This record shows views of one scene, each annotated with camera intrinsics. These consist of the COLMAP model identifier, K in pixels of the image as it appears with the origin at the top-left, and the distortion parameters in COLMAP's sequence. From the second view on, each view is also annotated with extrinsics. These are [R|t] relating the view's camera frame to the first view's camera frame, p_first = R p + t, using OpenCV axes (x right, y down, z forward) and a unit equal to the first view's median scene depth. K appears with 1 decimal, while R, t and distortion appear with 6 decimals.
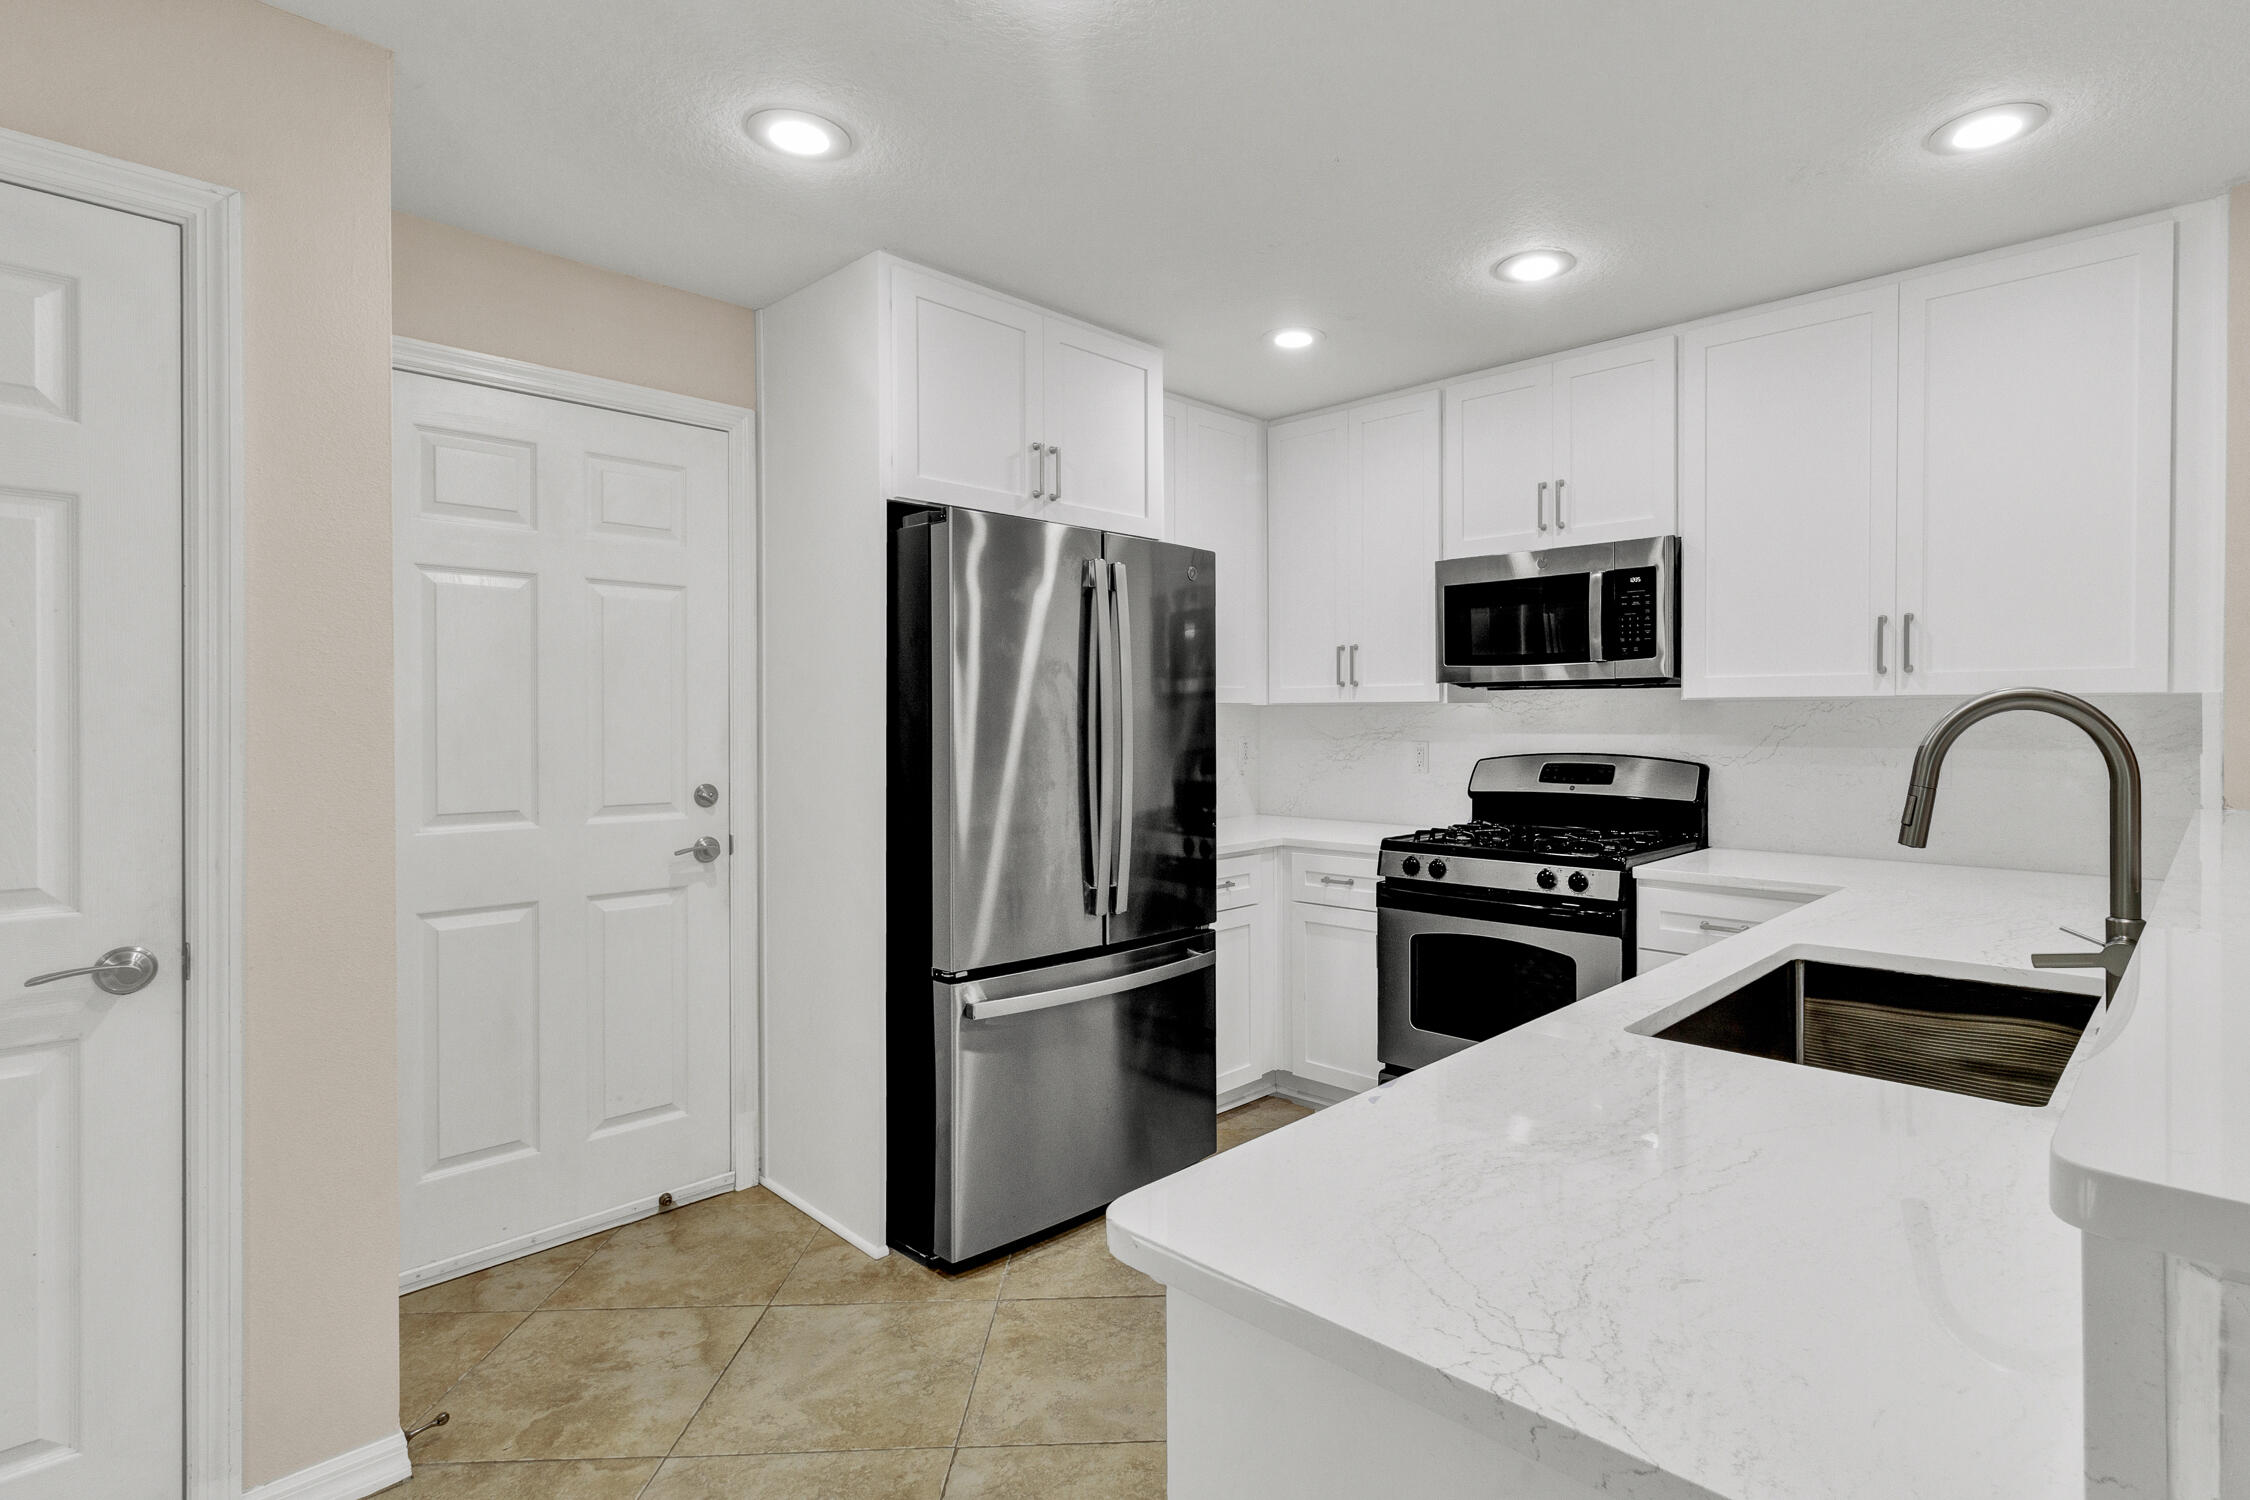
lens RADIAL K [[1123.2, 0, 1219.2], [0, 1123.2, 724.2], [0, 0, 1]] dist [0.000468, 0.000101]
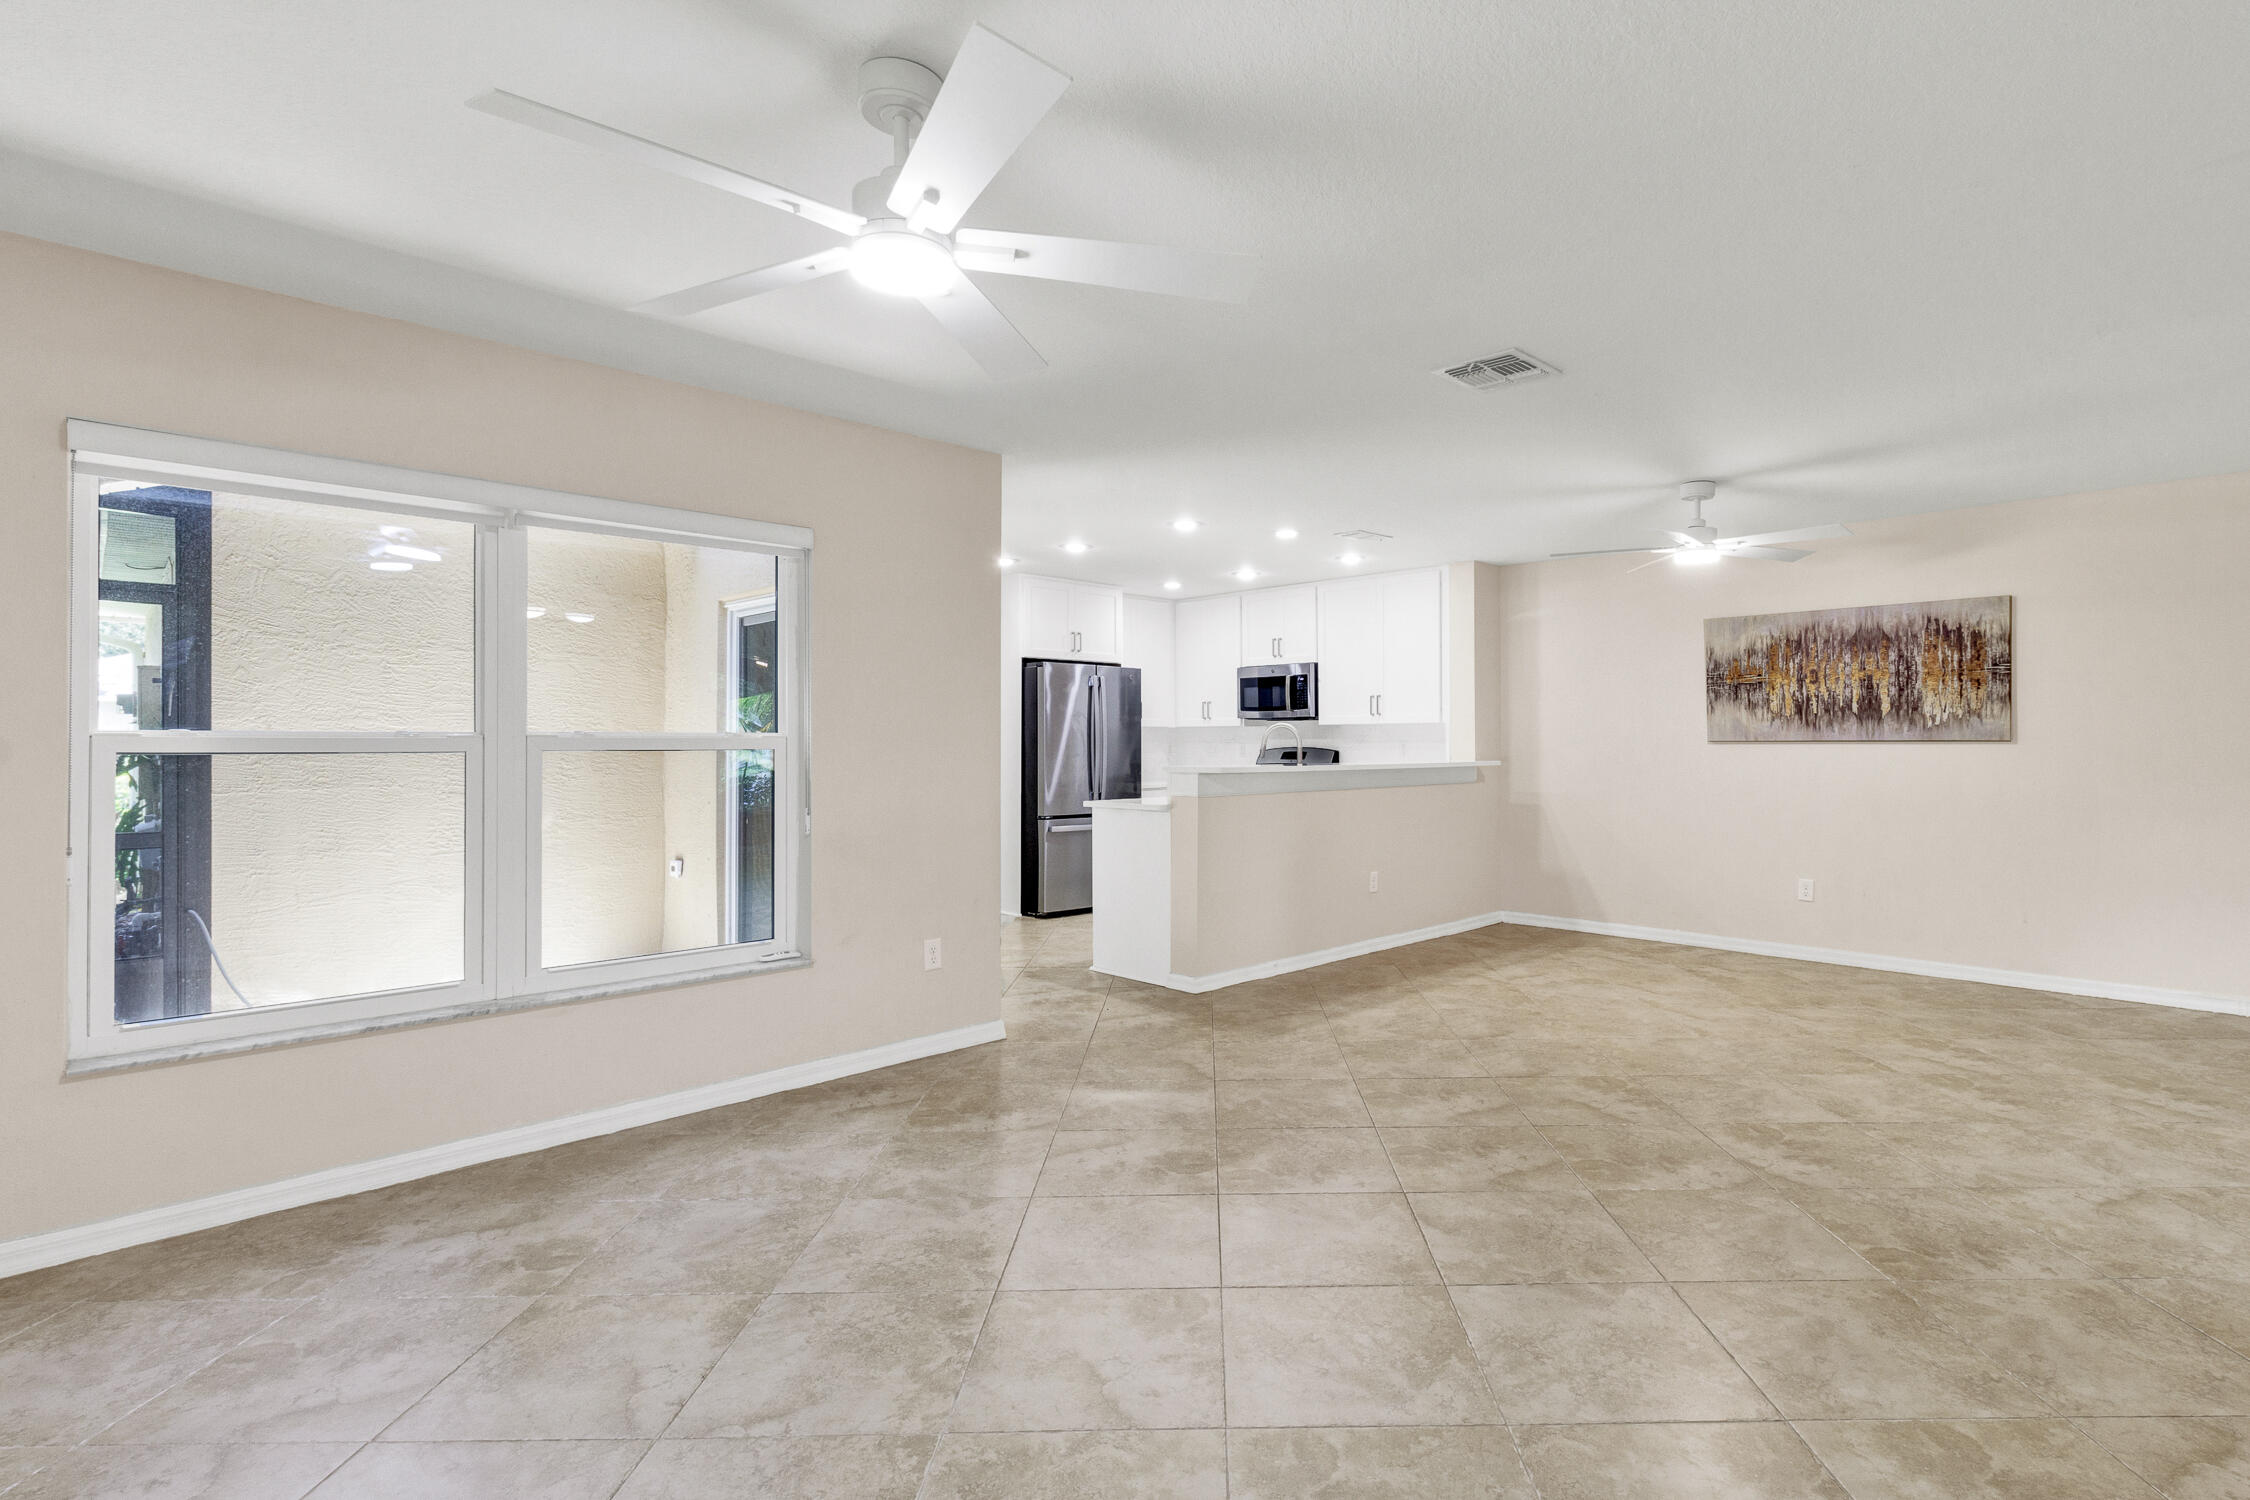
lens RADIAL K [[1099.1, 0, 1217.1], [0, 1099.1, 734.3], [0, 0, 1]] dist [0.002928, 0.000477]
pose [[0.999582, -0.001152, -0.028883, 0.251342], [0.000839, 0.999941, -0.010842, 0.027177], [0.028894, 0.010813, 0.999524, -1.573267]]
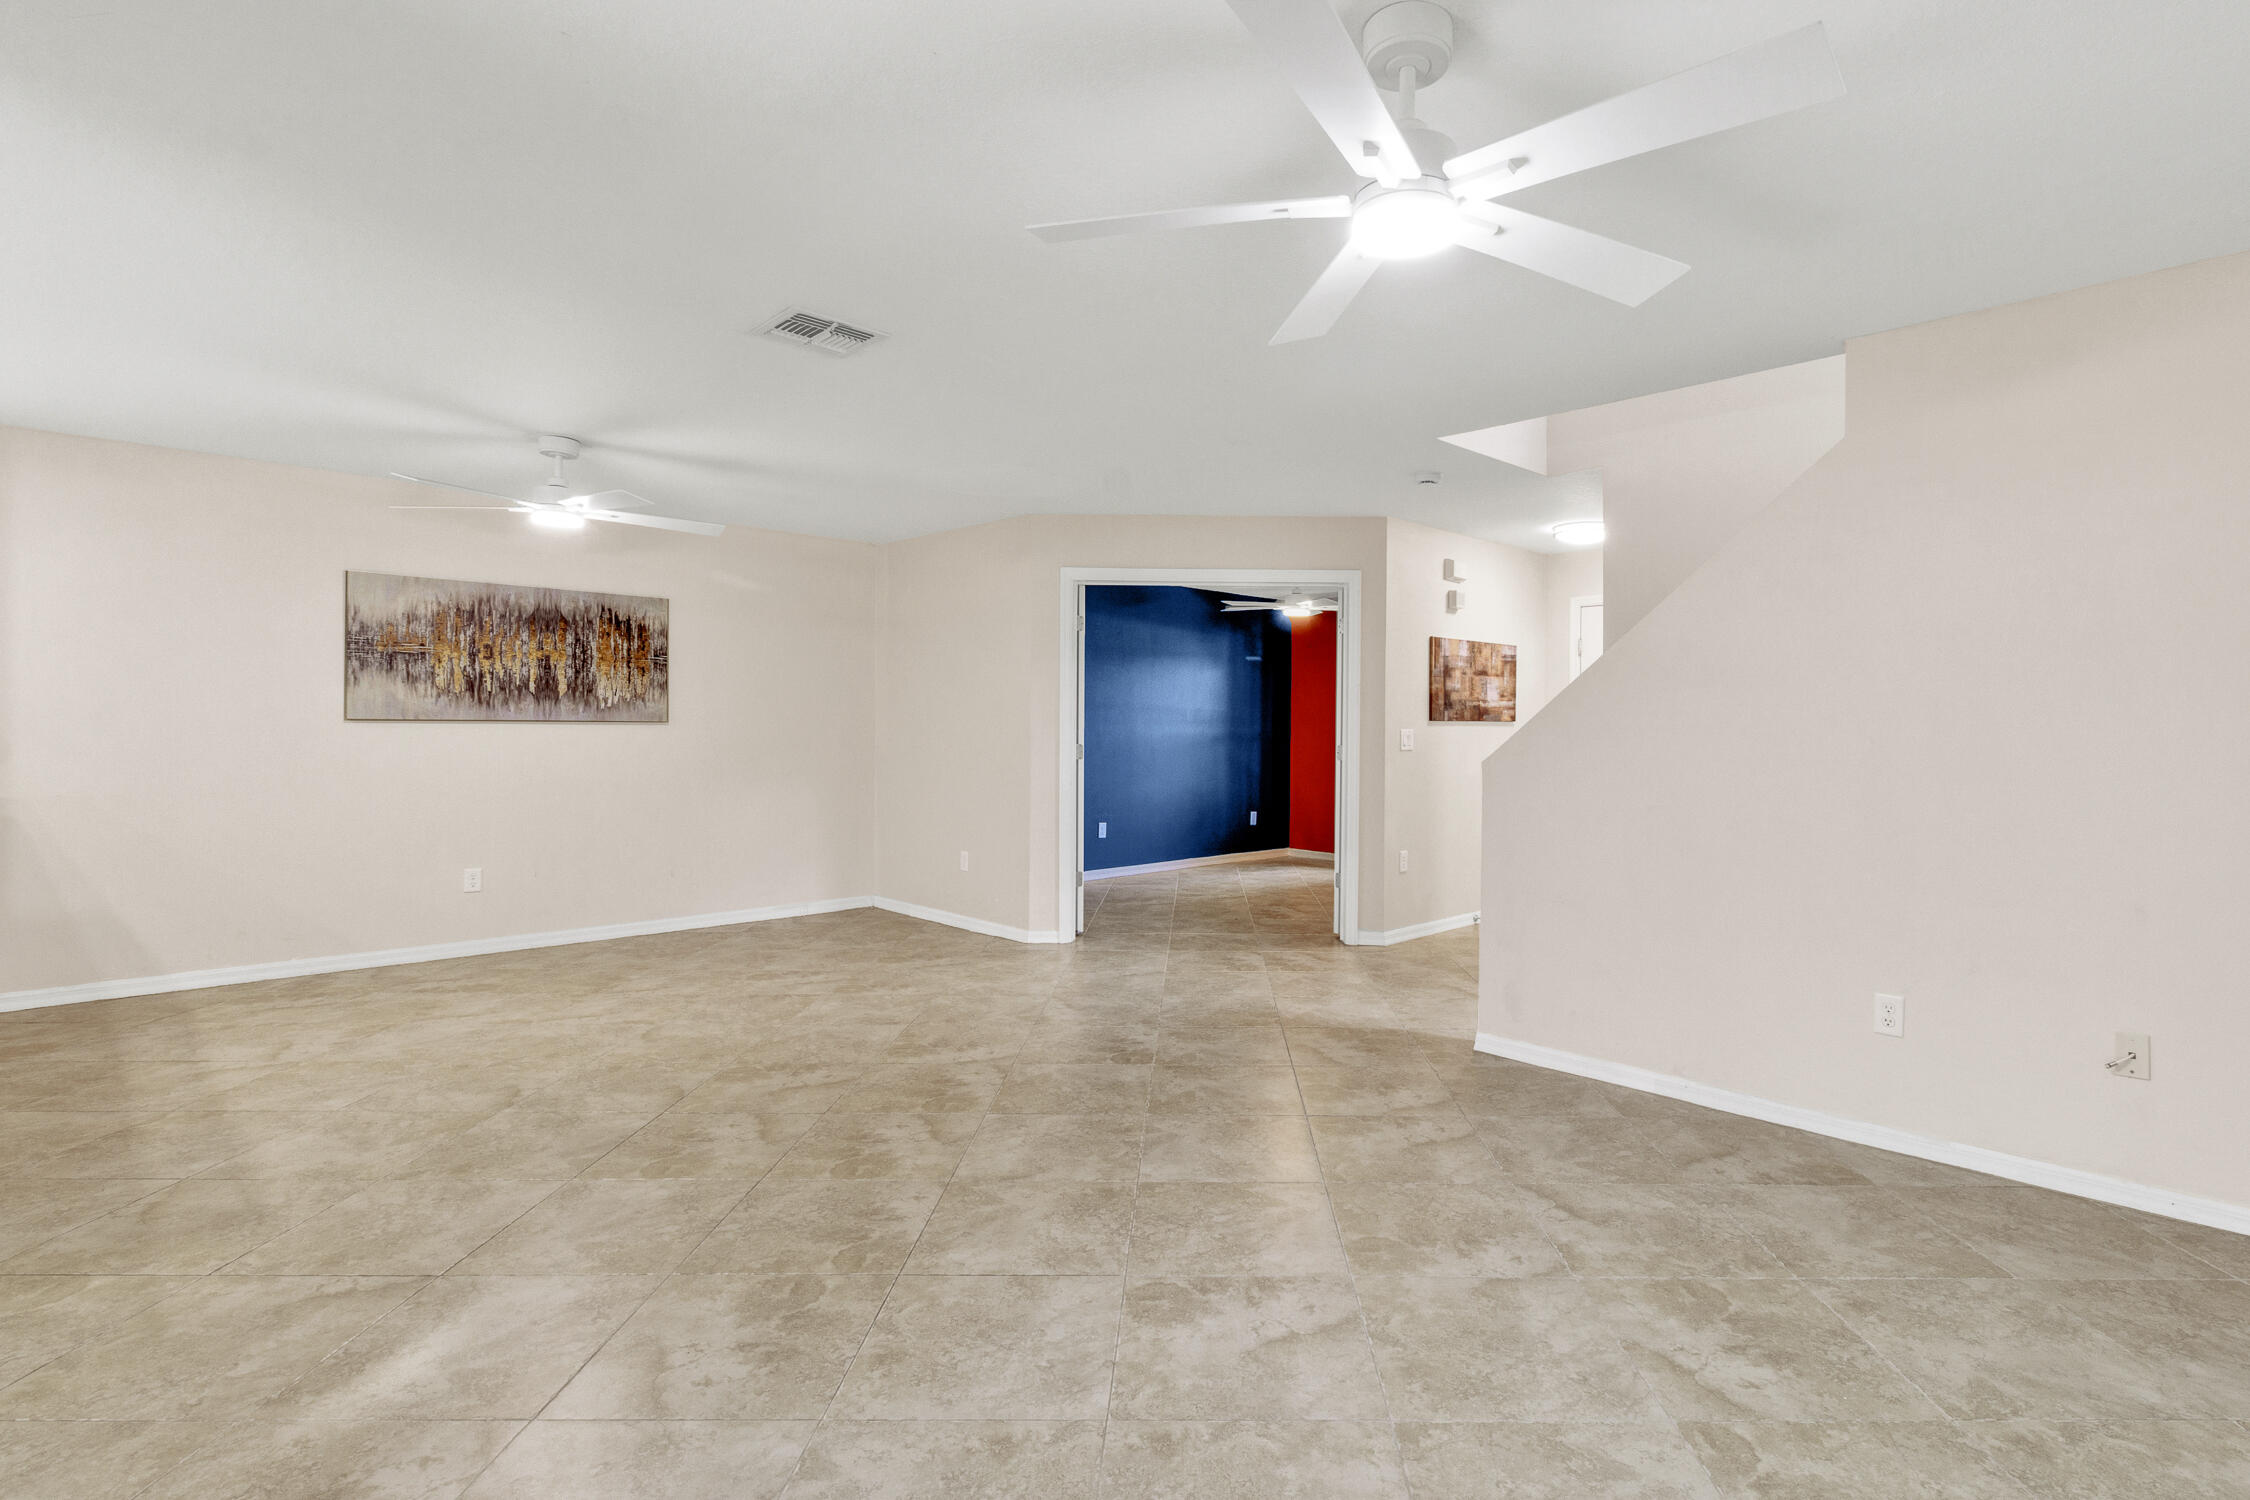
lens RADIAL K [[1099.1, 0, 1217.1], [0, 1099.1, 734.3], [0, 0, 1]] dist [0.002928, 0.000477]
pose [[0.026249, -0.005683, 0.999639, -0.540011], [-0.005881, 0.999966, 0.005840, 0.024262], [-0.999638, -0.006032, 0.026215, -0.871675]]
